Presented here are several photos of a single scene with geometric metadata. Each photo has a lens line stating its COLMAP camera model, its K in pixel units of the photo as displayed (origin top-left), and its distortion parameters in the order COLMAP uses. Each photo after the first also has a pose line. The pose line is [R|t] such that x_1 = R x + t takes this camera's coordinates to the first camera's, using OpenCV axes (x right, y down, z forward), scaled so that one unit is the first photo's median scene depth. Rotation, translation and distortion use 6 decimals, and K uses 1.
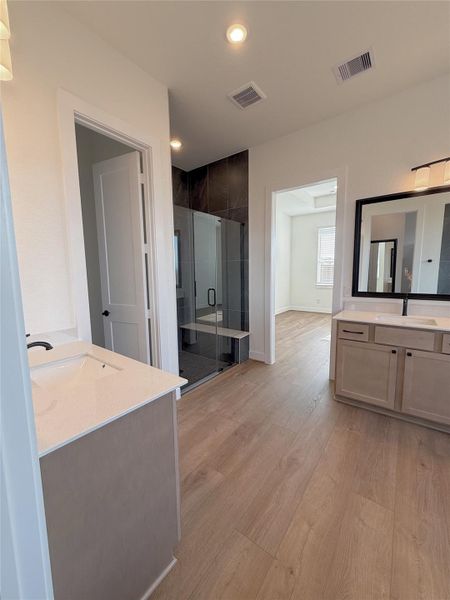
lens RADIAL K [[238.8, 0, 225.3], [0, 238.8, 298.0], [0, 0, 1]] dist [0.000641, 0.000063]
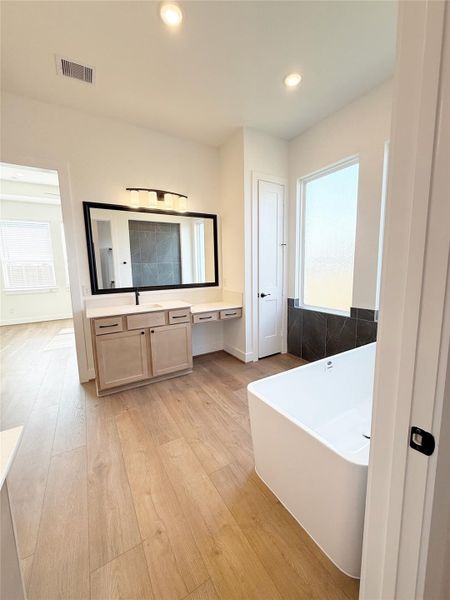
lens RADIAL K [[238.8, 0, 225.3], [0, 238.8, 298.0], [0, 0, 1]] dist [0.000641, 0.000063]
pose [[0.373842, -0.110393, 0.920899, -0.267836], [0.122468, 0.990073, 0.068969, 0.008482], [-0.919371, 0.086997, 0.383650, 0.098523]]
